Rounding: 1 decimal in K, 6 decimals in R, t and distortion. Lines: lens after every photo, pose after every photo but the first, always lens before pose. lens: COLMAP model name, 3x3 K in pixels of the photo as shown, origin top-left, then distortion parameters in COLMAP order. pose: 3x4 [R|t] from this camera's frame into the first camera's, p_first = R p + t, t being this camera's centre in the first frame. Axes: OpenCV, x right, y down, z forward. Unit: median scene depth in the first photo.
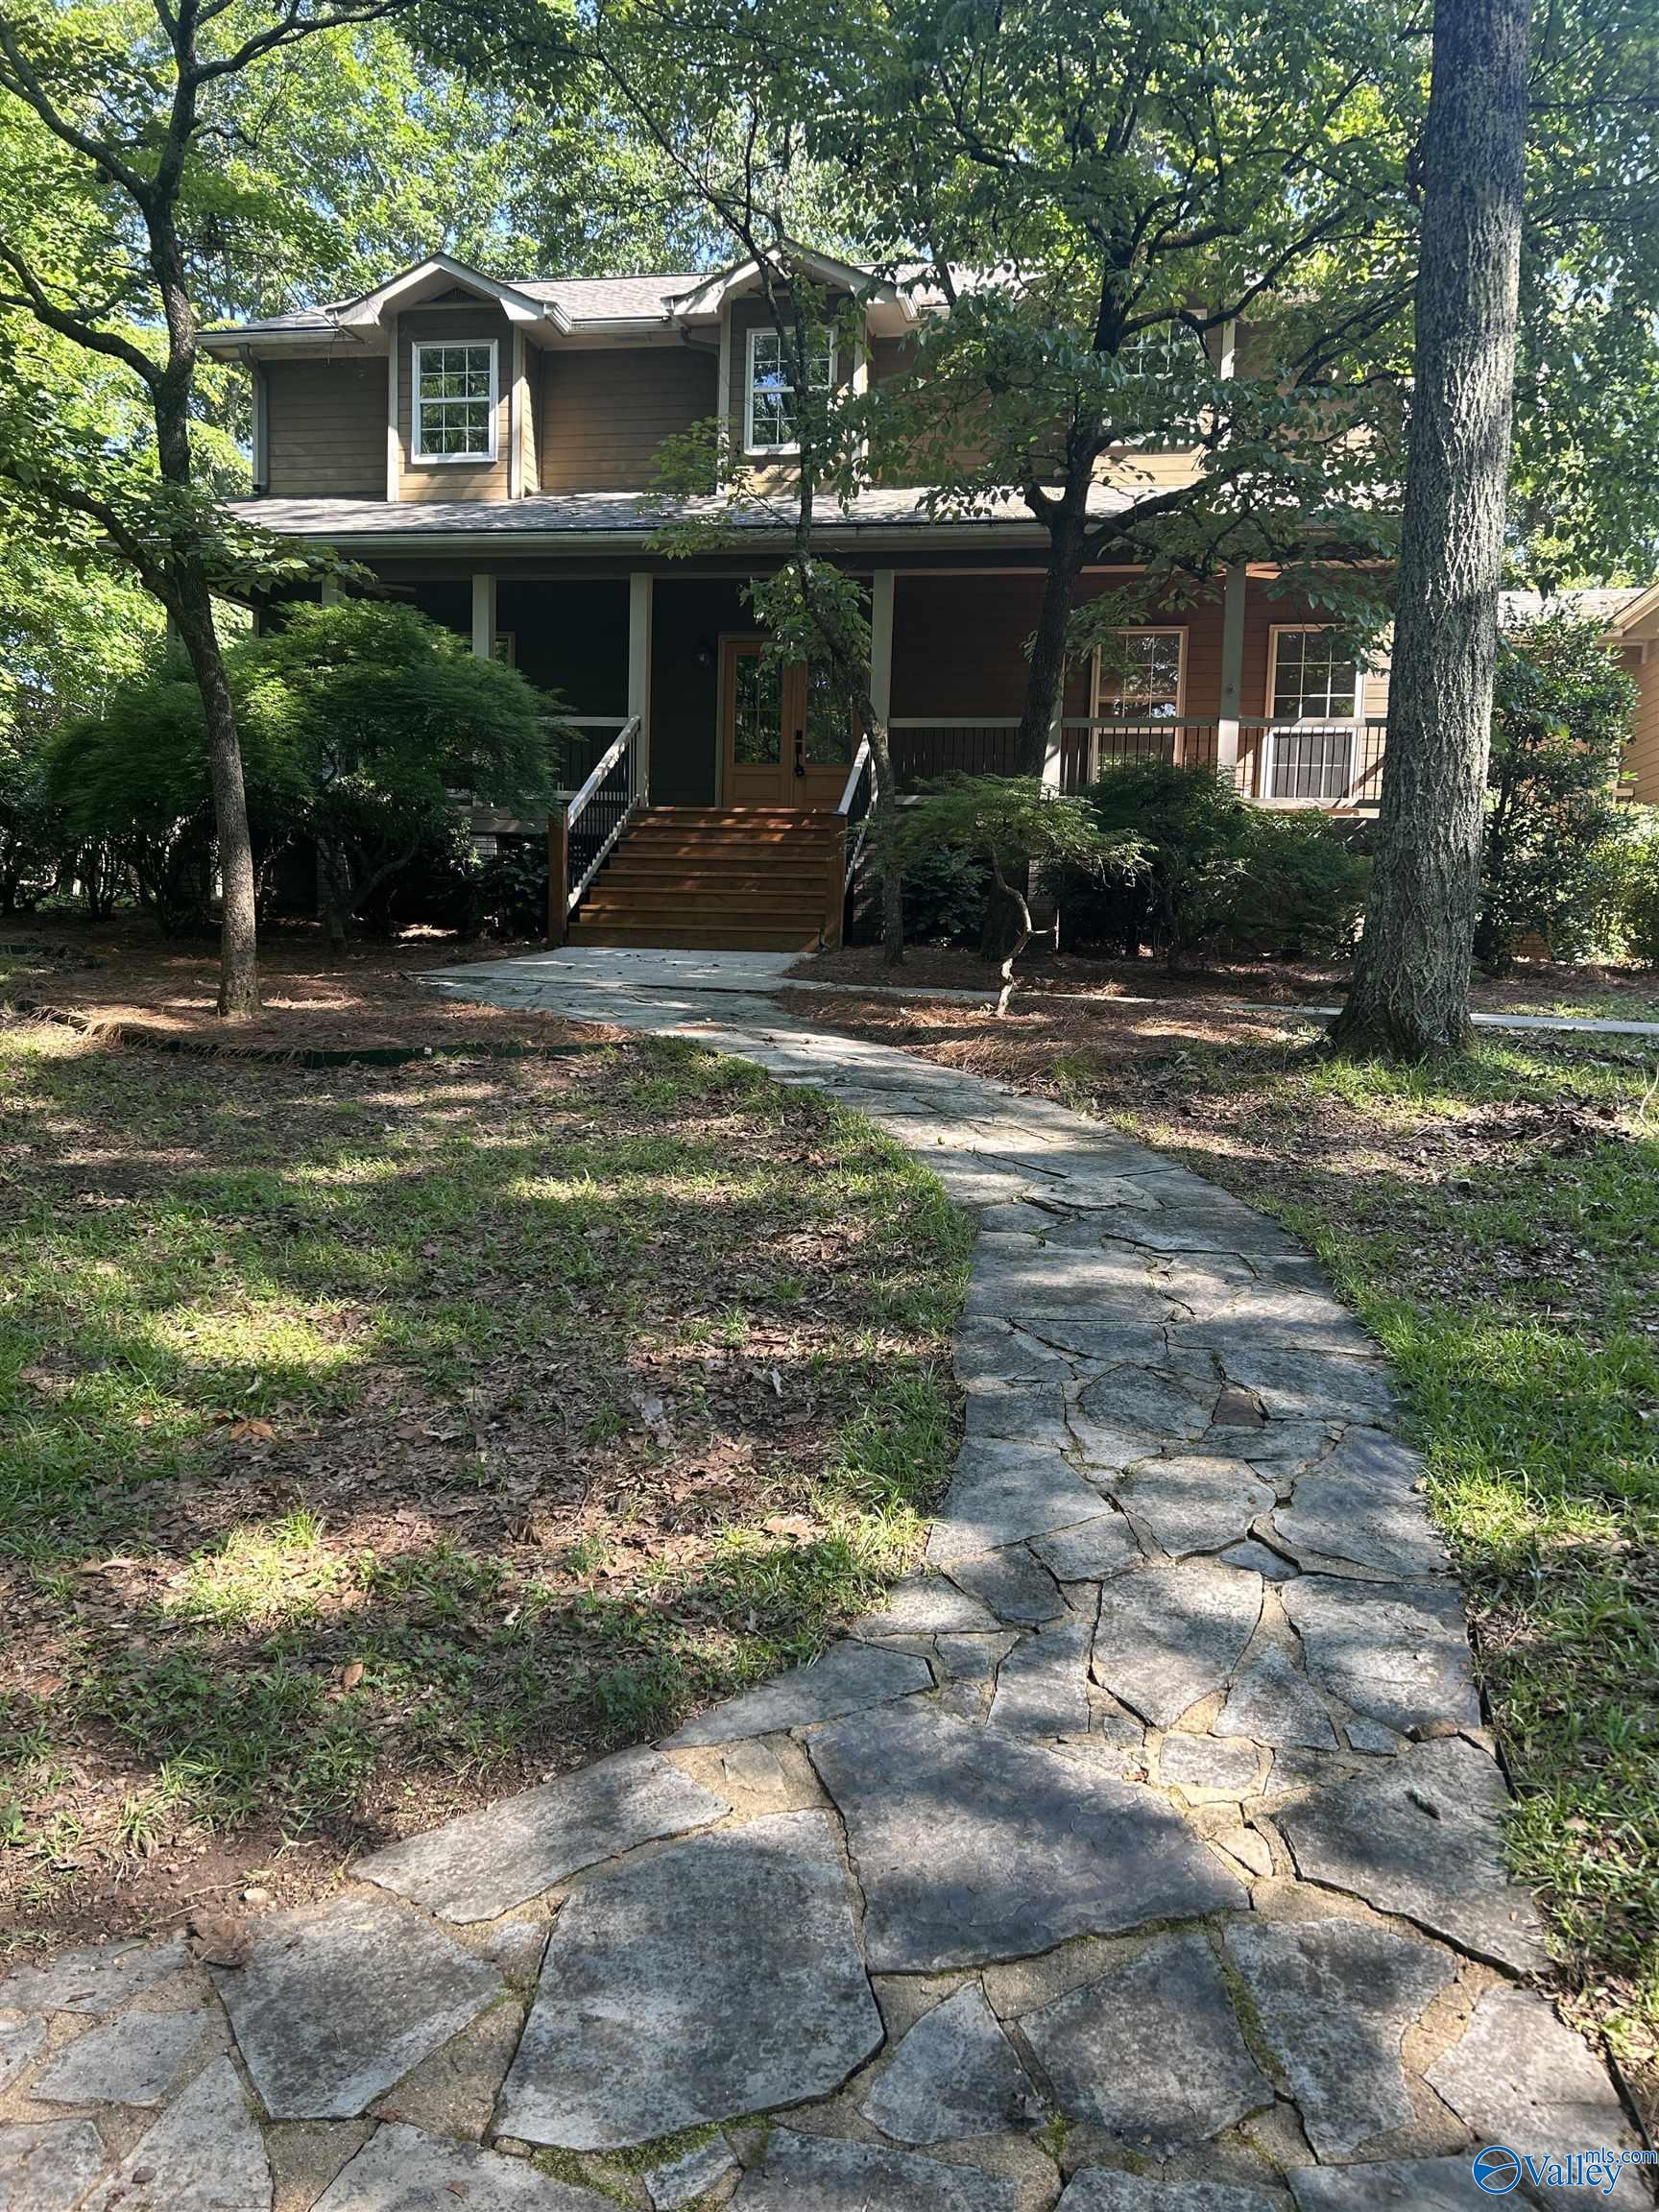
lens RADIAL K [[1648.9, 0, 809.6], [0, 1648.9, 1103.1], [0, 0, 1]] dist [0.020735, -0.003881]
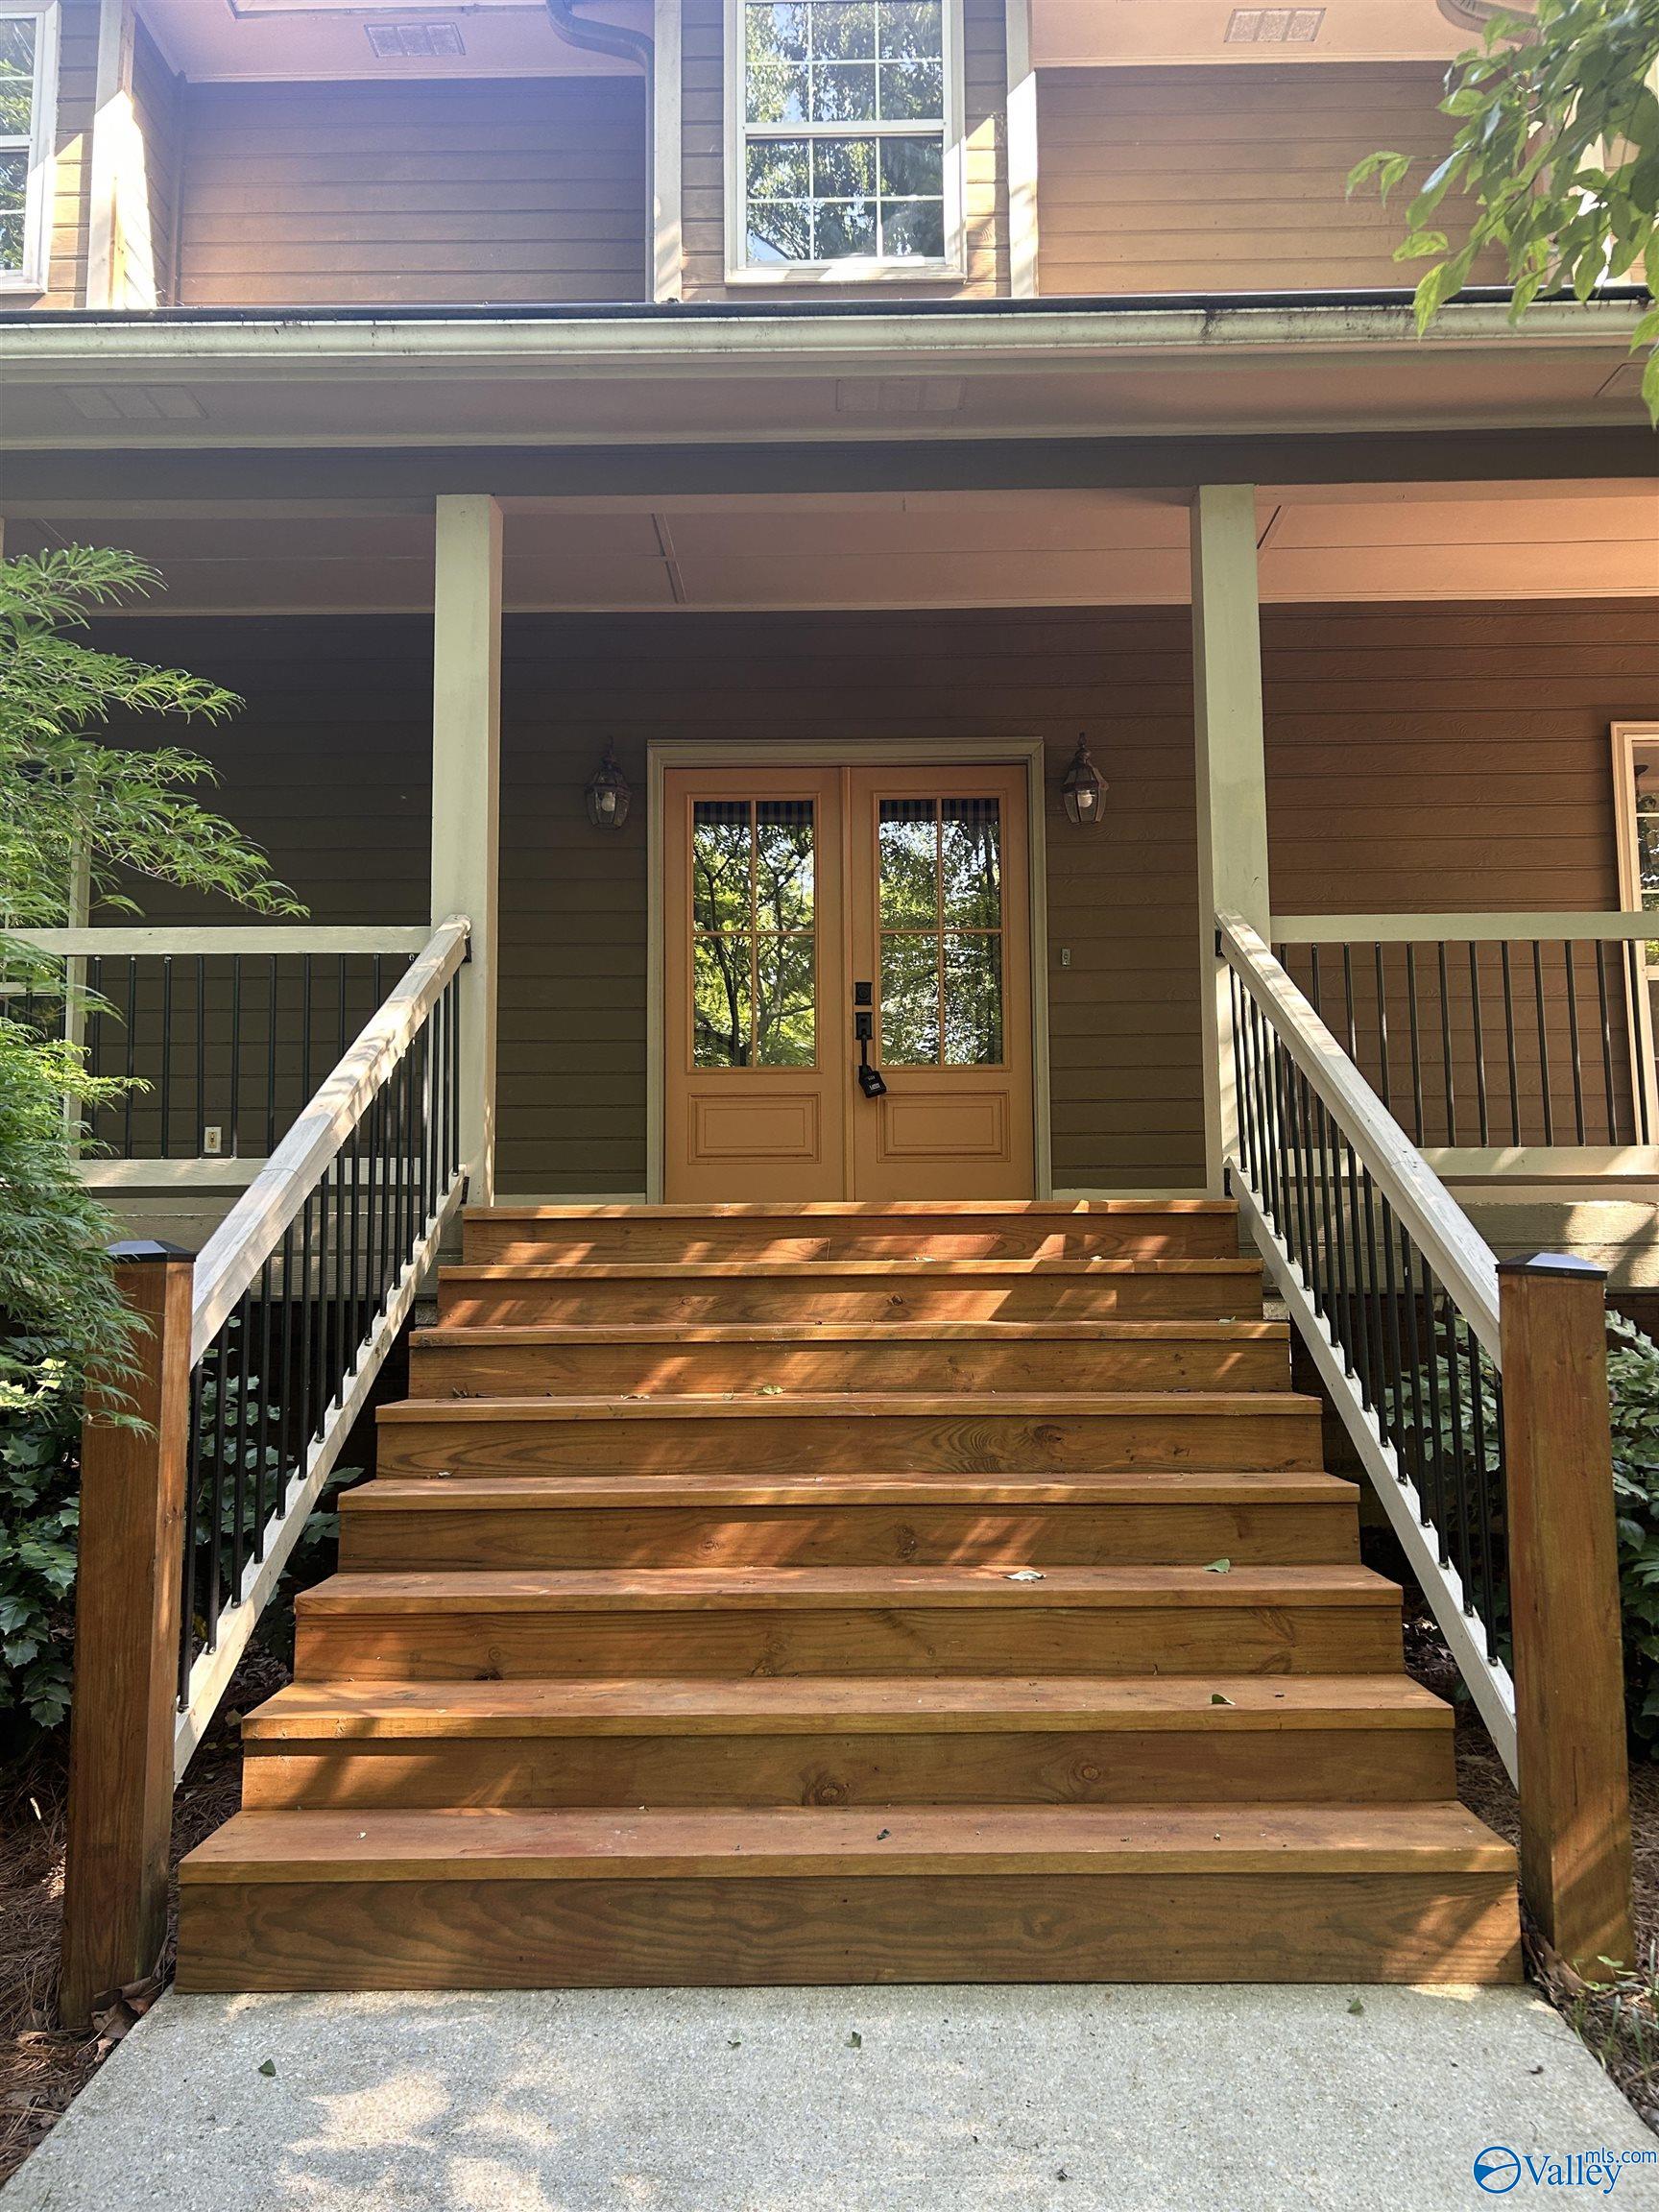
lens RADIAL K [[1648.9, 0, 834.0], [0, 1648.9, 1096.8], [0, 0, 1]] dist [0.020735, -0.003881]
pose [[0.983002, -0.017345, 0.182774, -0.095041], [0.054077, 0.978718, -0.197957, -0.139637], [-0.175451, 0.204476, 0.963020, 0.711659]]
